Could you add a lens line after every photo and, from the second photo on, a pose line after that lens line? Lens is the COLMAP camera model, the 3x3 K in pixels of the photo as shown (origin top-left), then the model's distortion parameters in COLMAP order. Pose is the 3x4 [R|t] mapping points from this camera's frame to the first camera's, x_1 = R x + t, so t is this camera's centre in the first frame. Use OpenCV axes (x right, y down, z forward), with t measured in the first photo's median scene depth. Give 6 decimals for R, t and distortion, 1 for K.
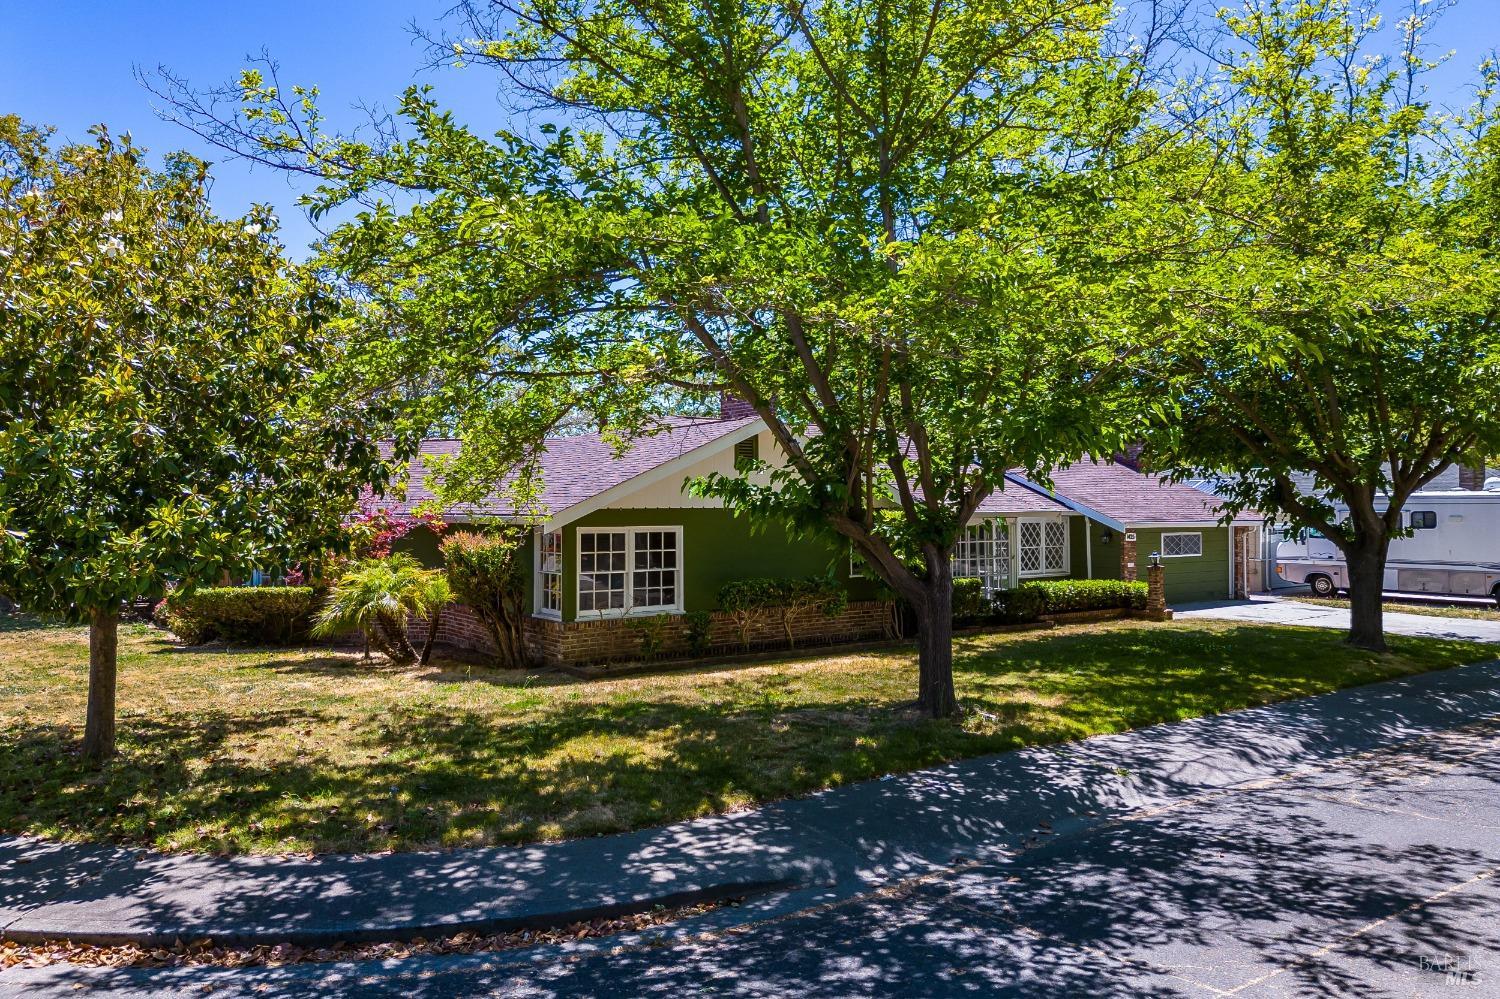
lens RADIAL K [[1019.7, 0, 750.0], [0, 1019.7, 499.5], [0, 0, 1]] dist [0.025692, -0.001472]
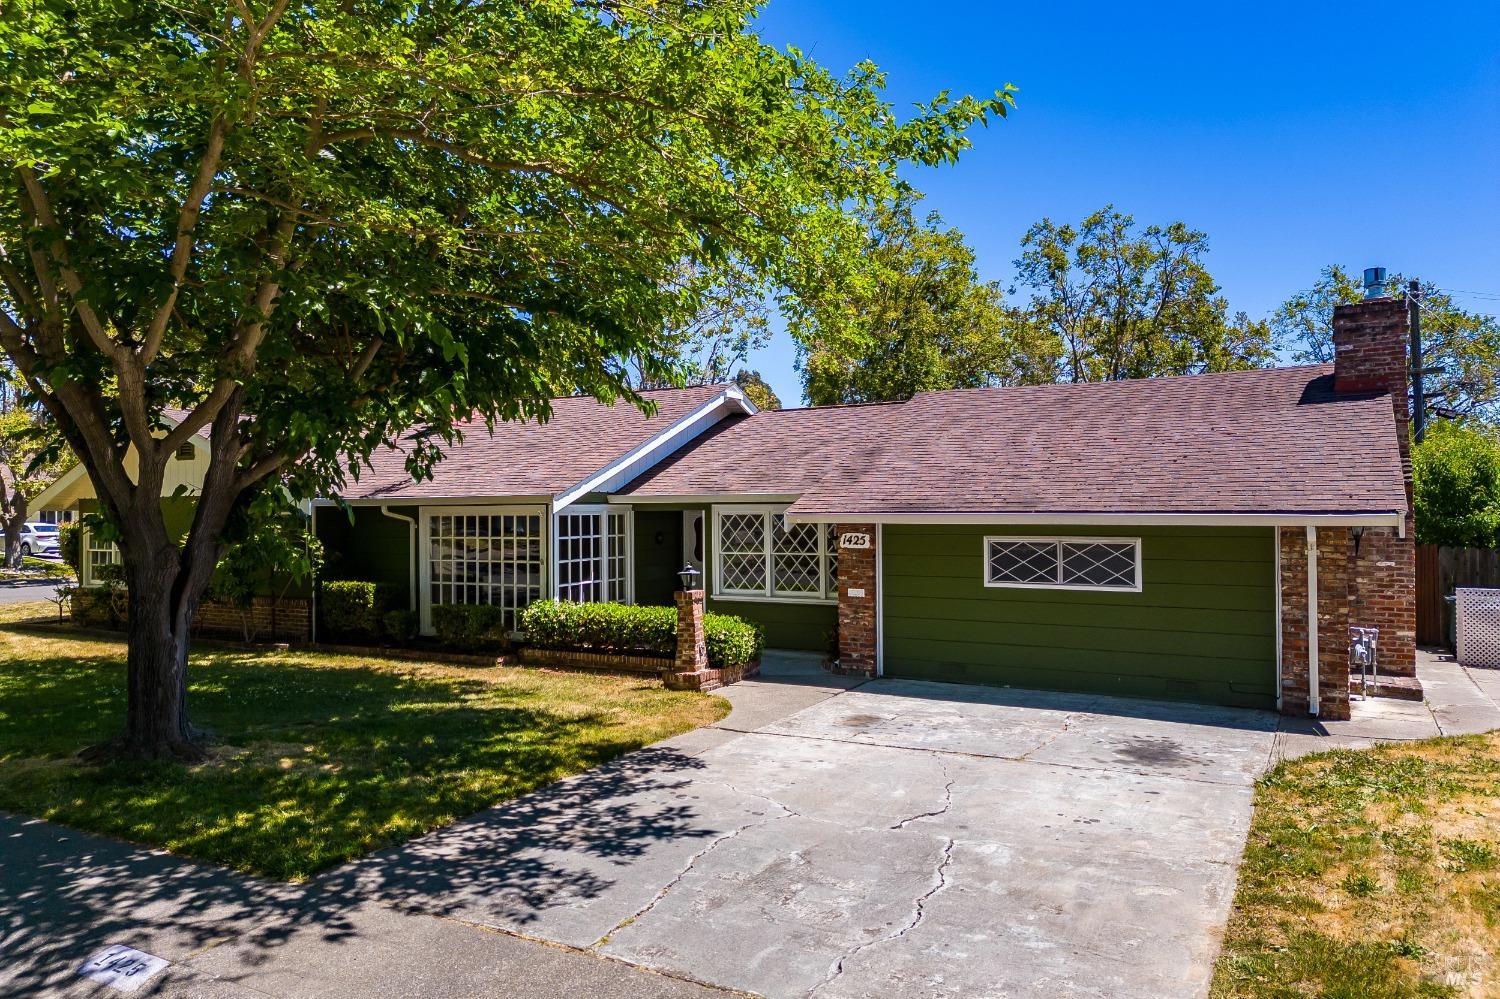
lens RADIAL K [[1019.7, 0, 750.0], [0, 1019.7, 499.5], [0, 0, 1]] dist [0.025692, -0.001472]
pose [[0.417432, -0.011173, -0.908639, 0.911428], [0.013461, 0.999891, -0.006111, 0.019196], [0.908608, -0.009681, 0.417537, 0.794991]]
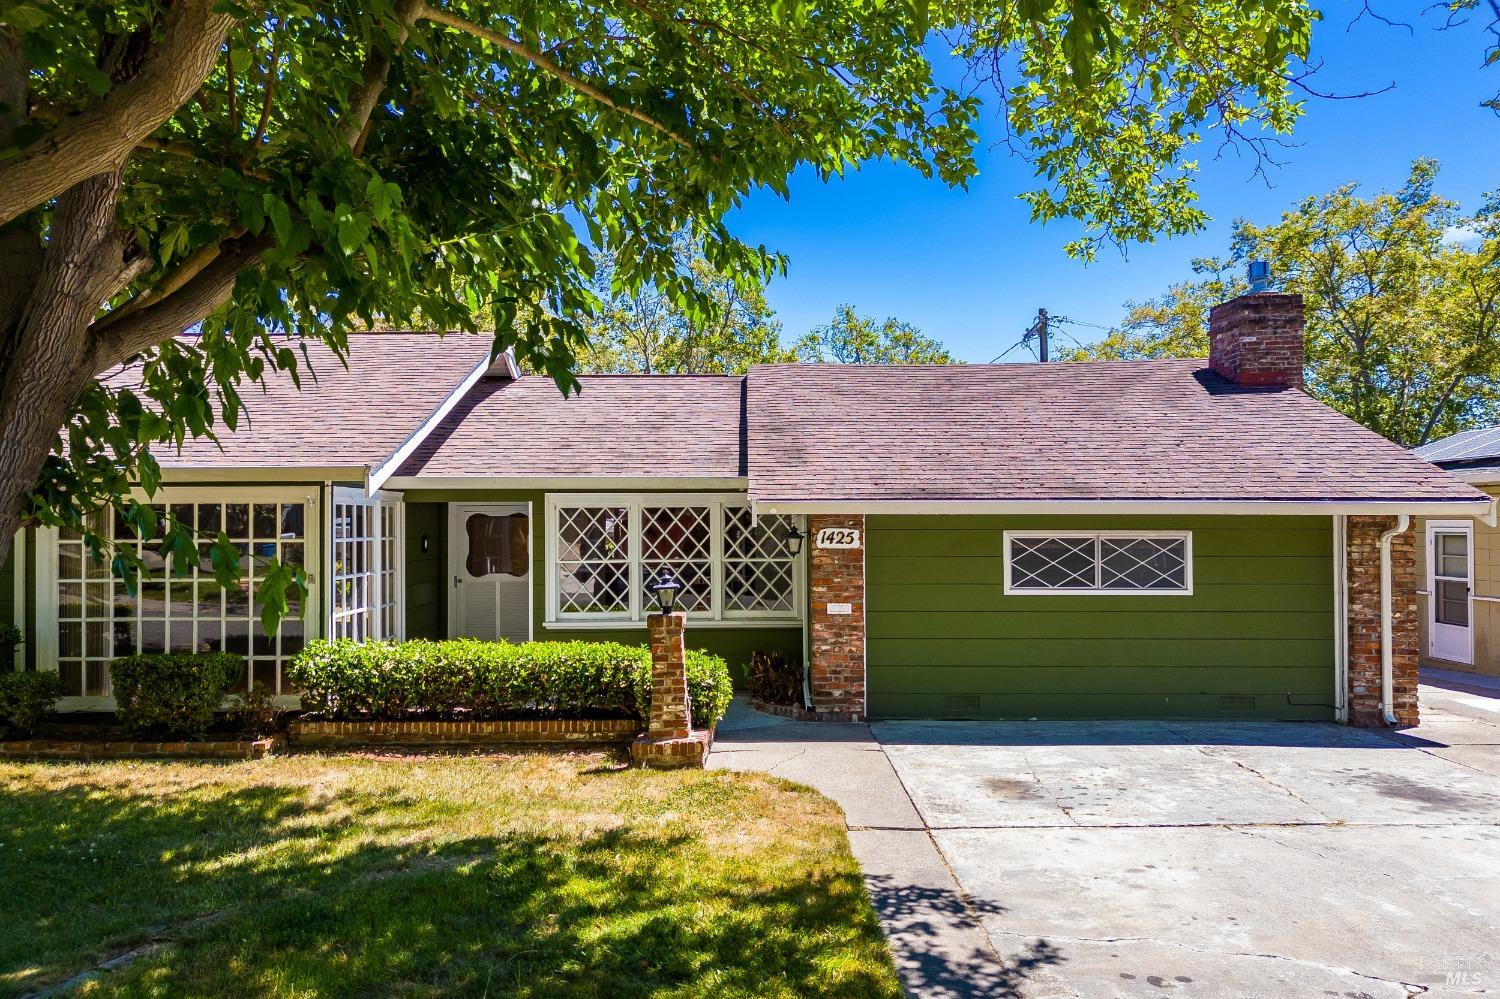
lens RADIAL K [[1046.4, 0, 749.5], [0, 1046.4, 507.6], [0, 0, 1]] dist [0.028520, -0.003386]
pose [[0.803832, -0.011937, -0.594737, 0.639971], [0.007231, 0.999921, -0.010296, 0.031217], [0.594813, 0.003975, 0.803854, 0.714185]]
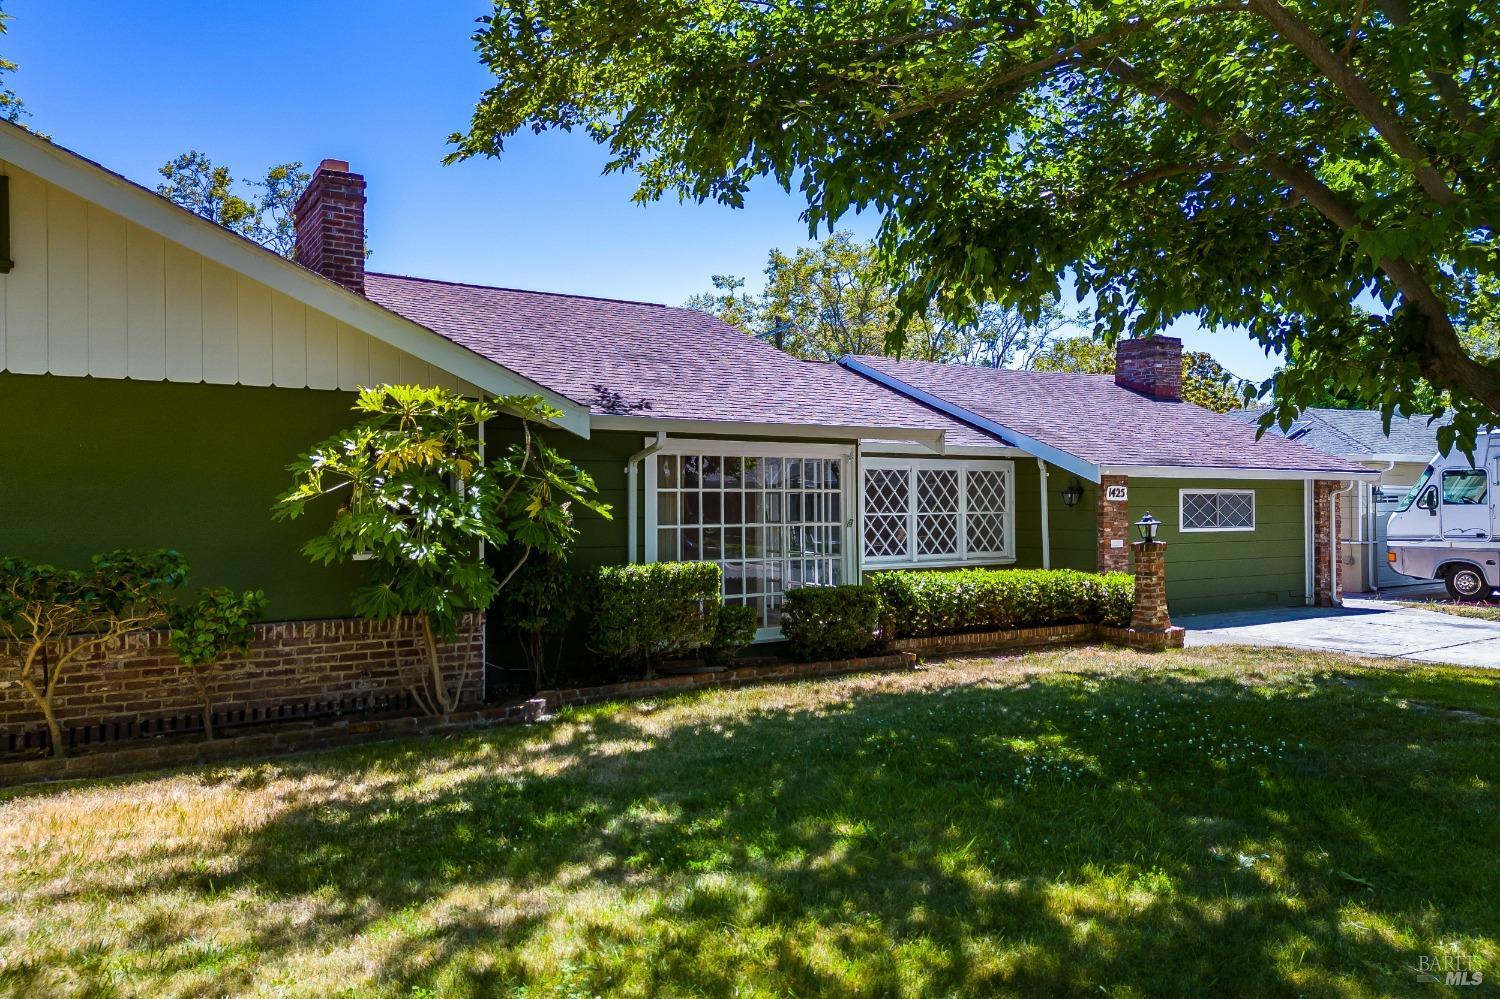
lens RADIAL K [[1027.1, 0, 731.6], [0, 1027.1, 490.9], [0, 0, 1]] dist [0.017011, -0.002776]
pose [[0.996718, -0.005926, -0.080737, 0.229212], [0.005356, 0.999959, -0.007270, 0.041877], [0.080777, 0.006814, 0.996709, 0.469104]]
